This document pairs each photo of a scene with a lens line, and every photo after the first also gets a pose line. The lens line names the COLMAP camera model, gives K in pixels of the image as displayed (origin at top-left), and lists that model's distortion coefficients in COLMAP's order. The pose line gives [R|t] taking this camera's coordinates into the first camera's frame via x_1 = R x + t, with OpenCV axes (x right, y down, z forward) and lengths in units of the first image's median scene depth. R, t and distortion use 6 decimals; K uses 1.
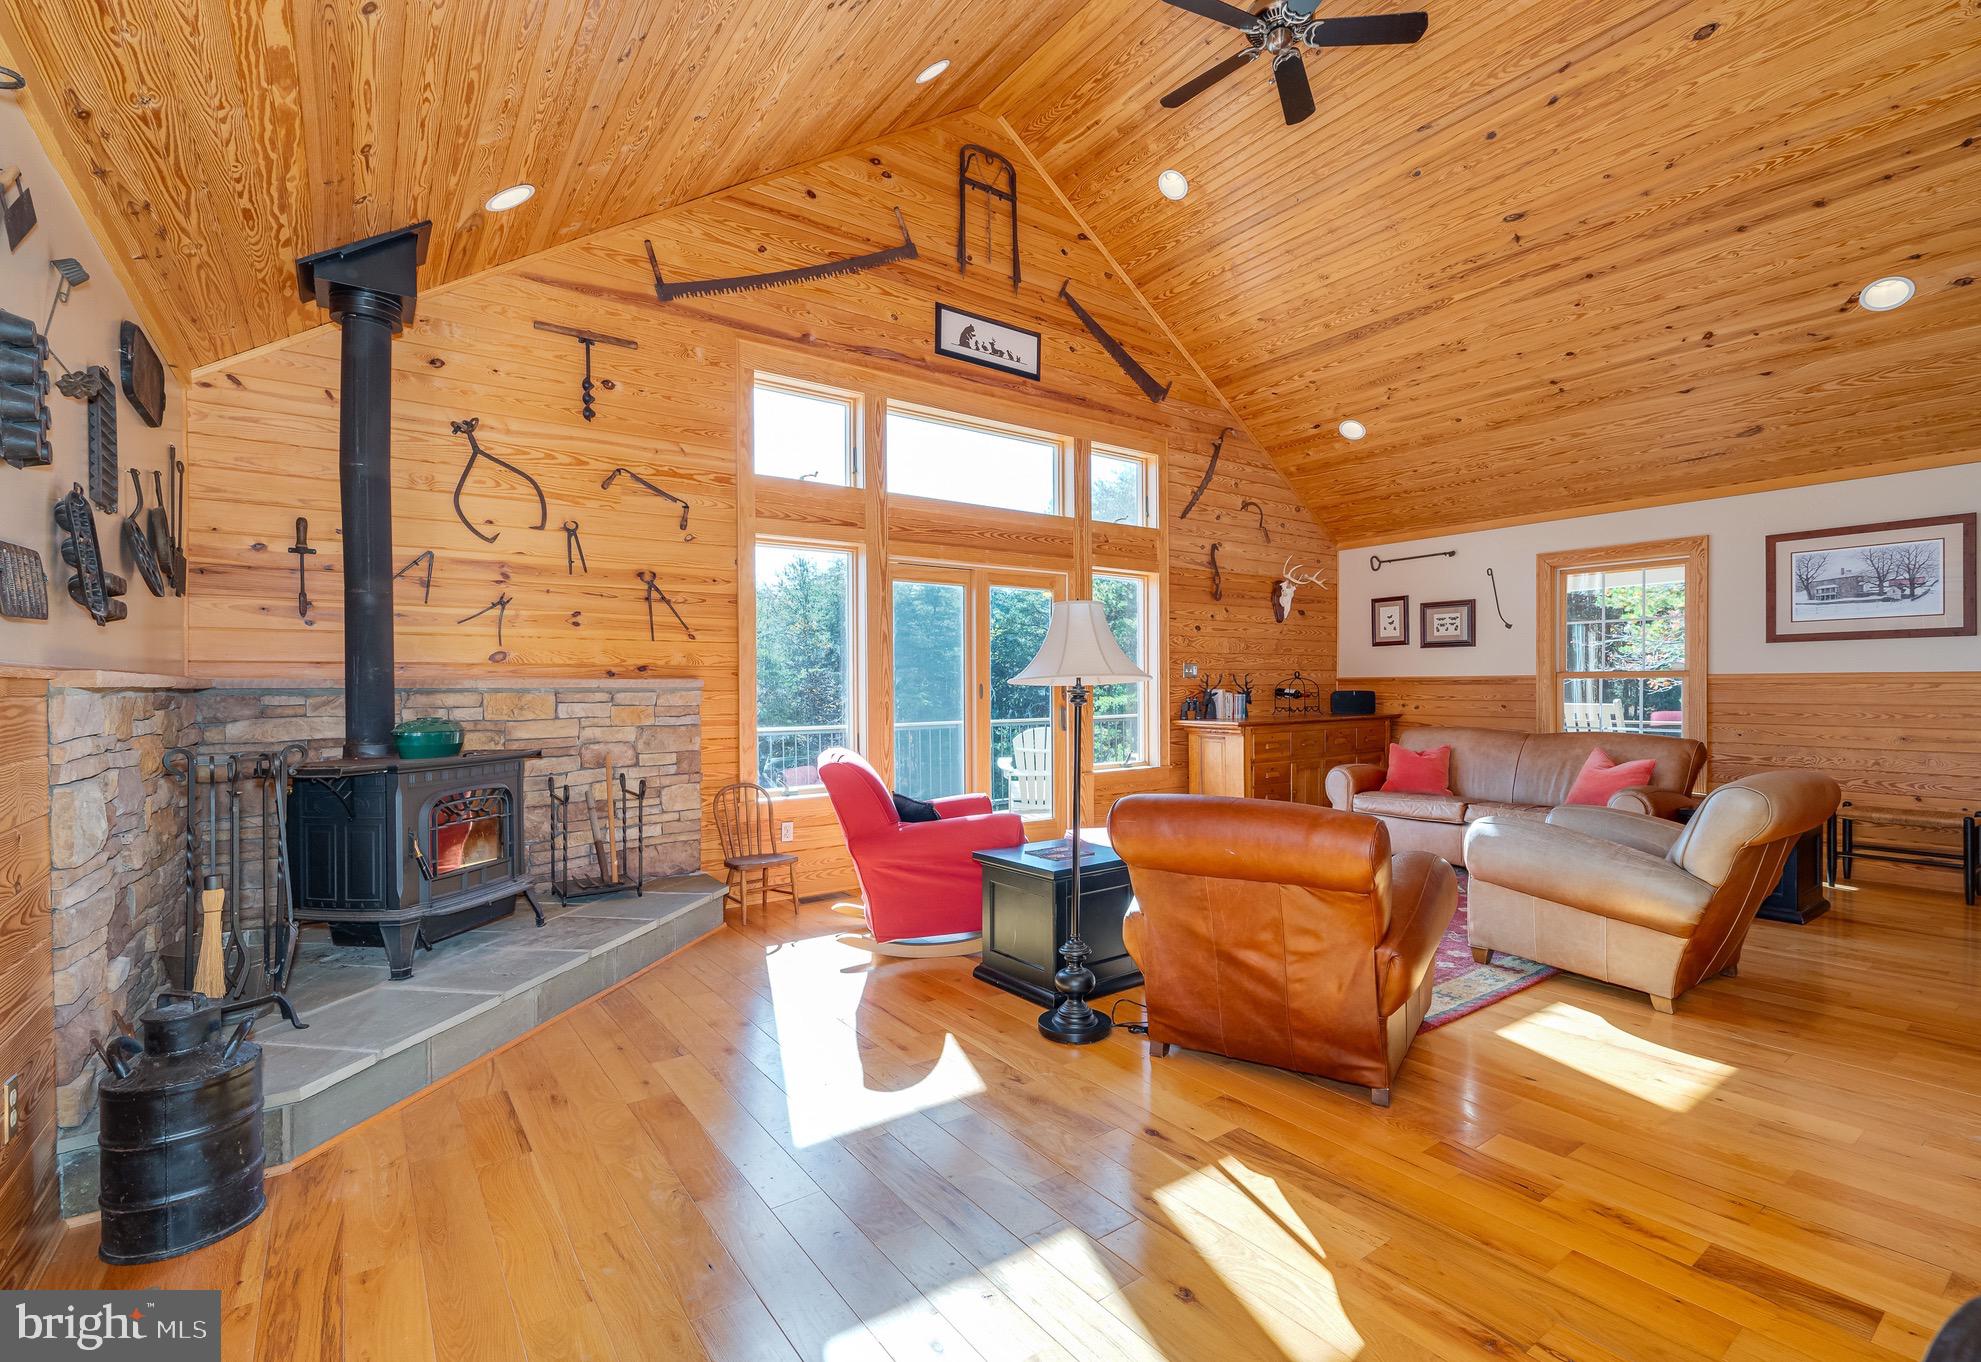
lens RADIAL K [[889.1, 0, 990.5], [0, 889.1, 681.0], [0, 0, 1]] dist [-0.000373, -0.000047]
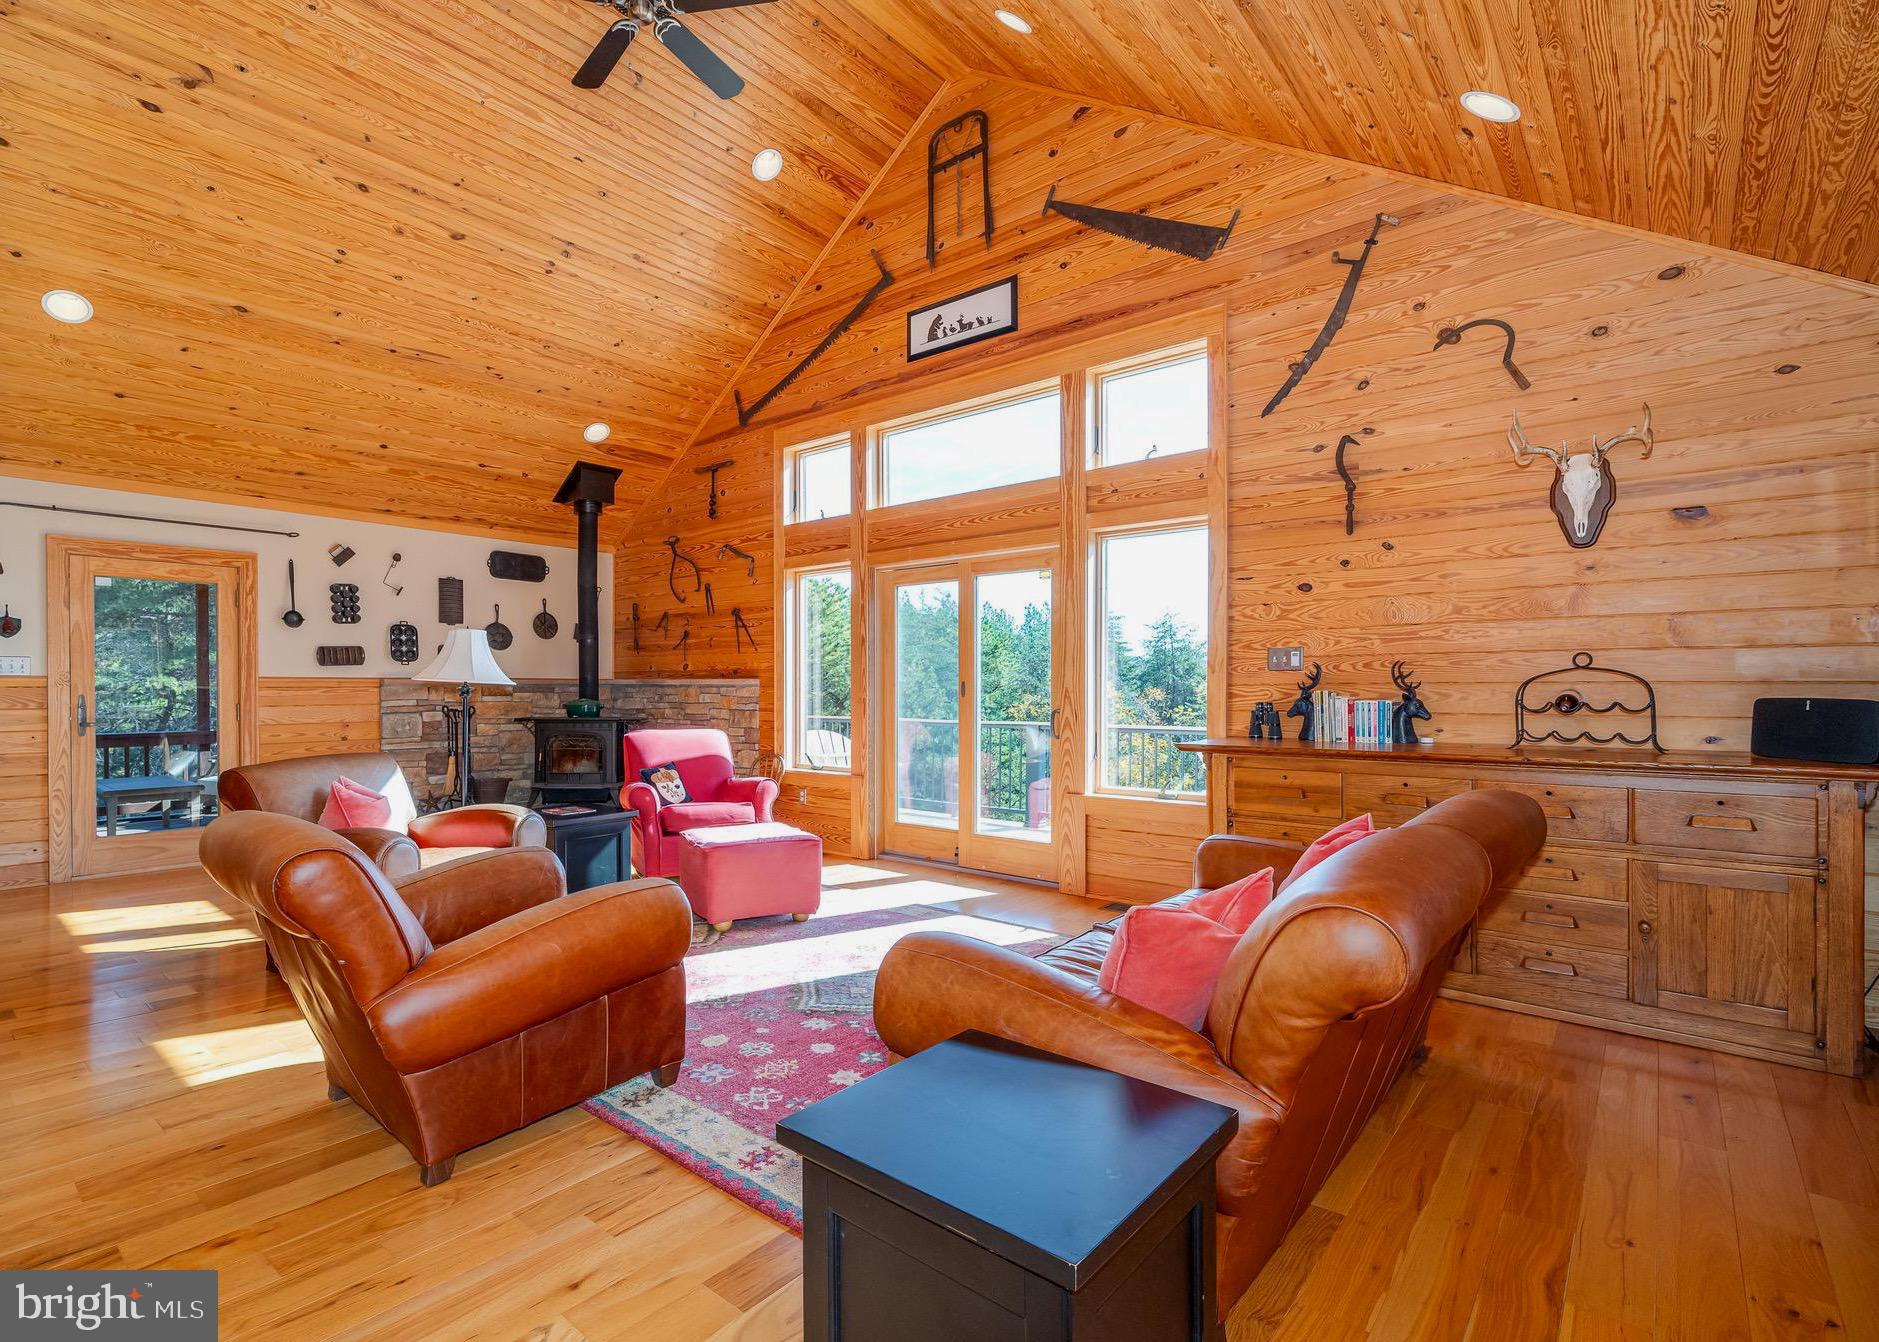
lens RADIAL K [[889.1, 0, 939.5], [0, 889.1, 671.0], [0, 0, 1]] dist [0.000523, 0.000098]
pose [[0.247988, -0.005980, -0.968745, 0.899225], [0.011342, 0.999930, -0.003269, -0.004999], [0.968697, -0.010176, 0.248038, 0.733909]]
